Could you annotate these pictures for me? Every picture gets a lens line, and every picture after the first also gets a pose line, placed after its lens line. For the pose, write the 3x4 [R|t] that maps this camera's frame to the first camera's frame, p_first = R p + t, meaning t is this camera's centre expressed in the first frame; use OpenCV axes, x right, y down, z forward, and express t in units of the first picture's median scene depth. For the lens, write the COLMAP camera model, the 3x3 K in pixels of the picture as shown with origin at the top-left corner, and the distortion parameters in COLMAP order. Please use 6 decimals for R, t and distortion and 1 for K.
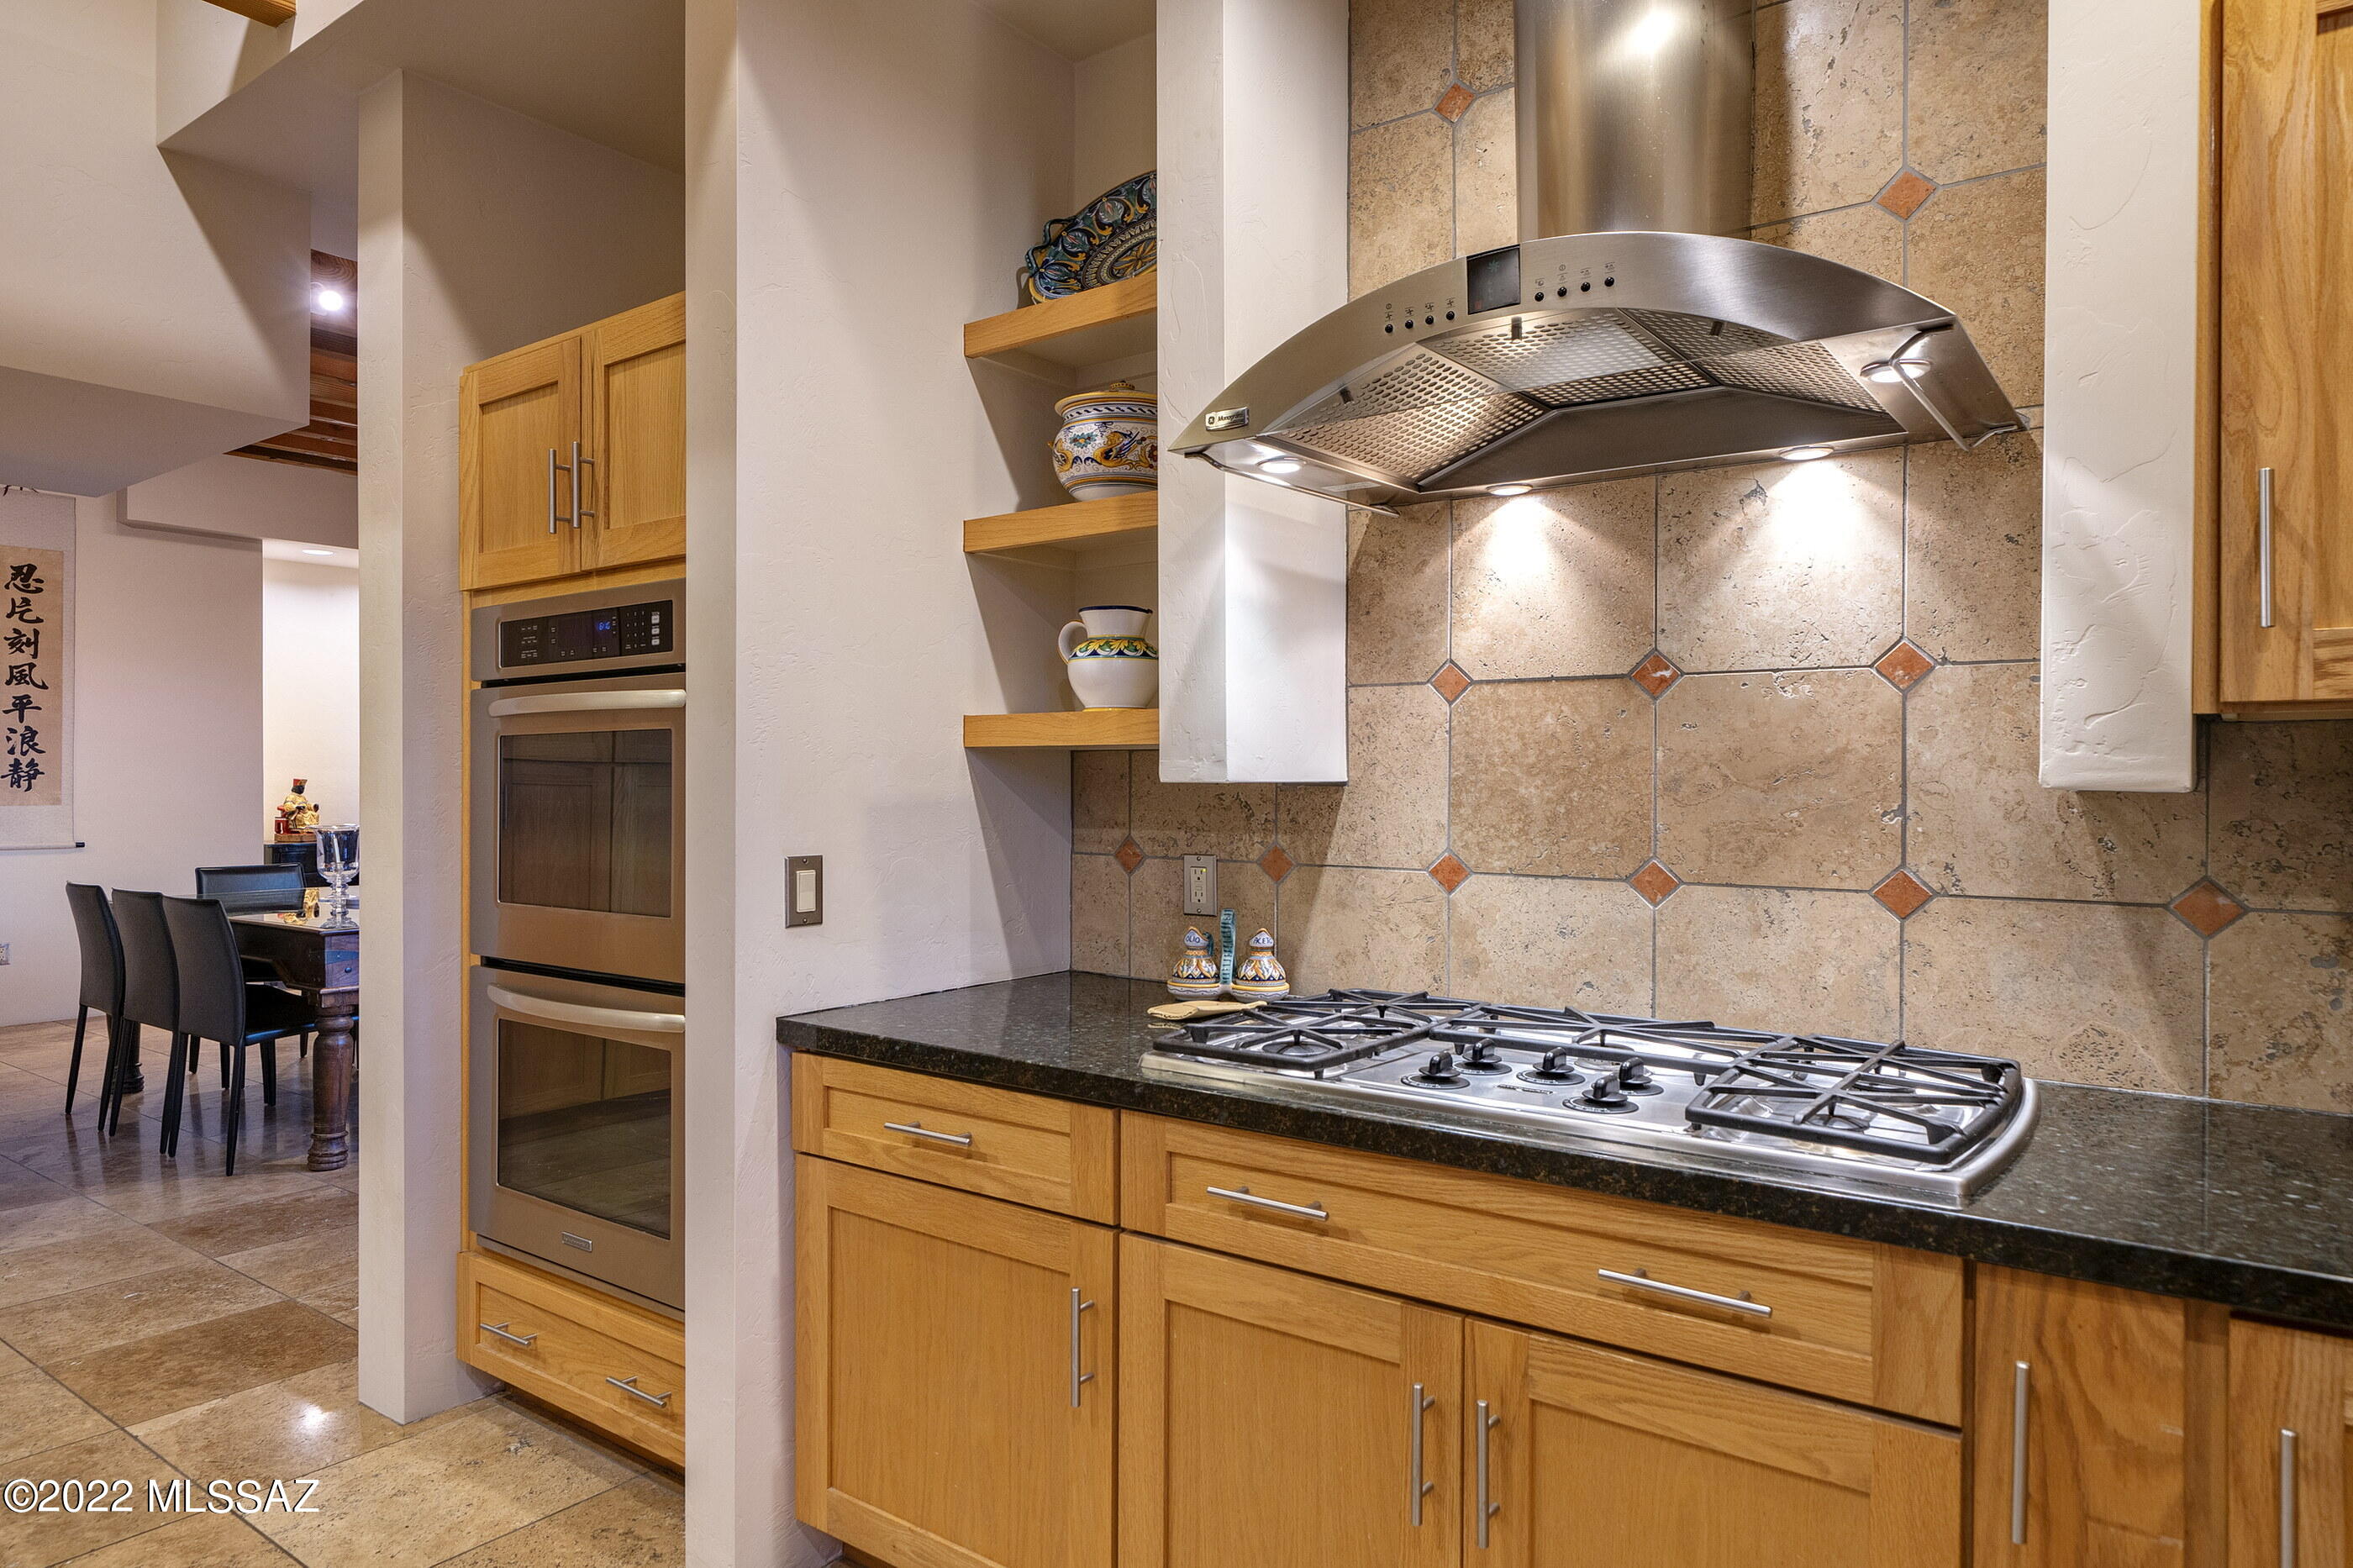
lens RADIAL K [[1297.0, 0, 1176.5], [0, 1297.0, 784.0], [0, 0, 1]] dist [0.016209, 0.000357]
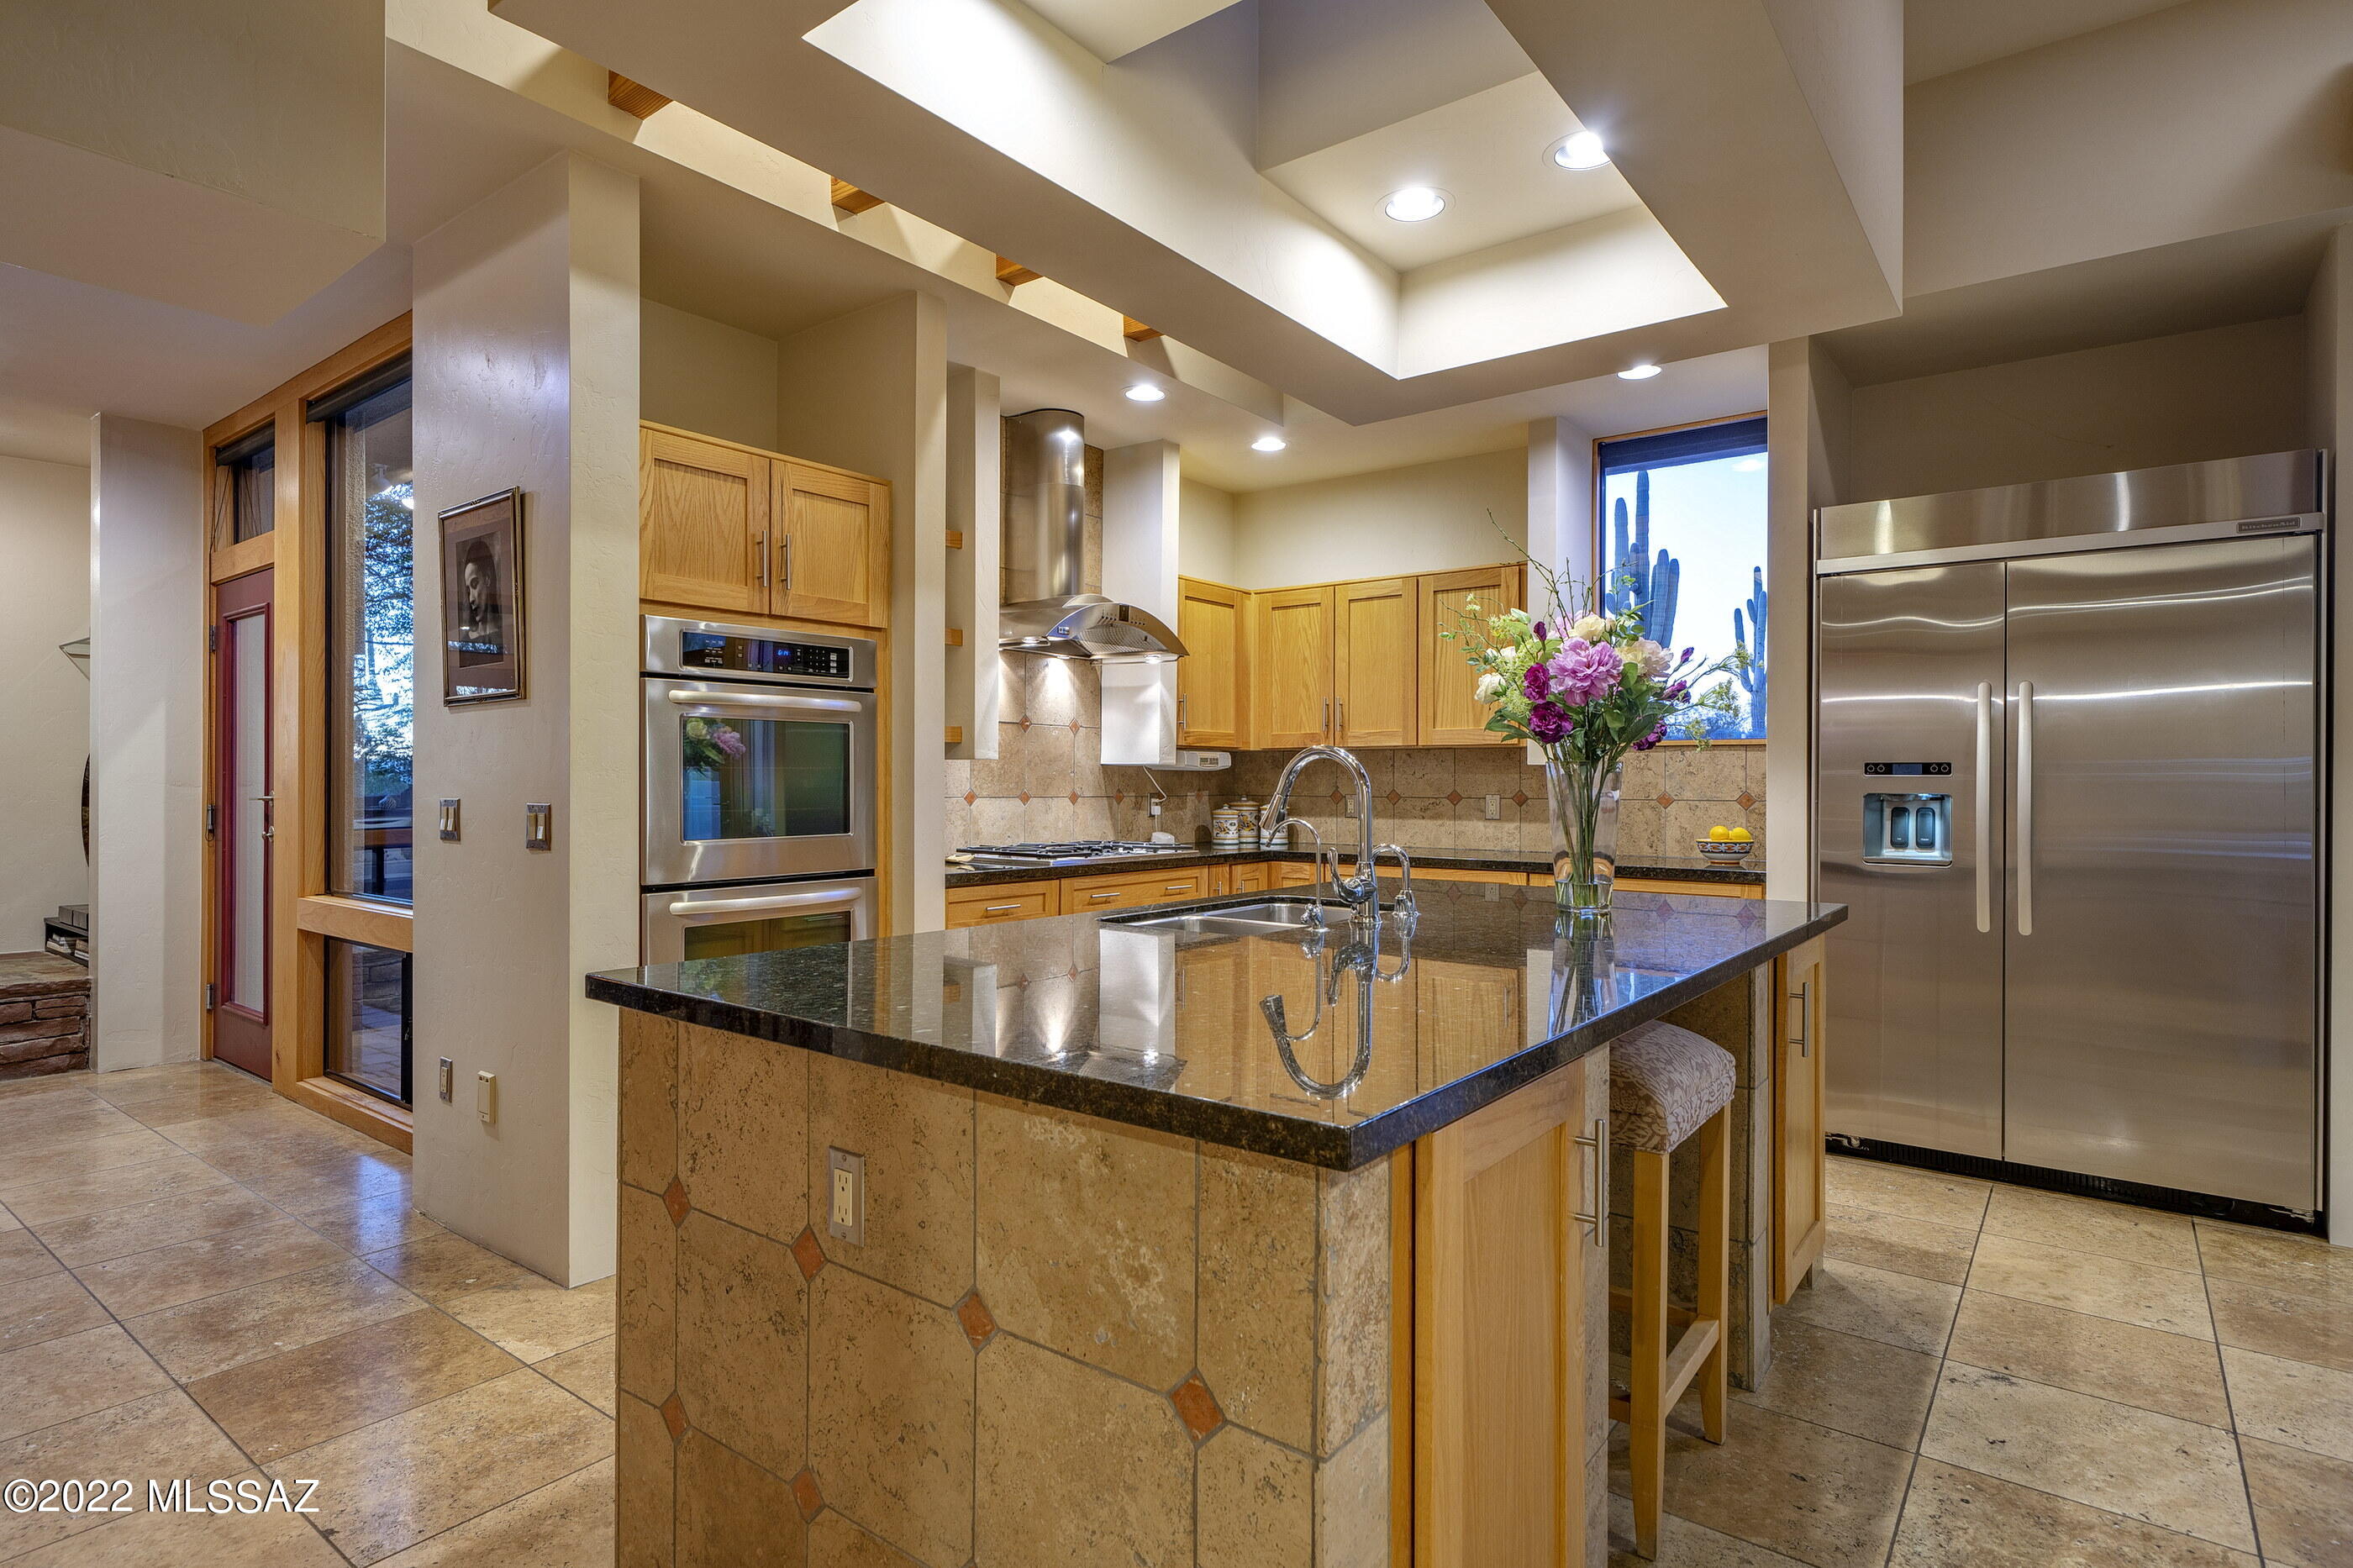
lens RADIAL K [[1423.4, 0, 1173.7], [0, 1423.4, 749.4], [0, 0, 1]] dist [-0.003483, -0.001414]
pose [[-0.005083, 0.021294, 0.999760, -2.473057], [-0.001881, 0.999771, -0.021304, 0.033296], [-0.999985, -0.001989, -0.005042, 0.631294]]
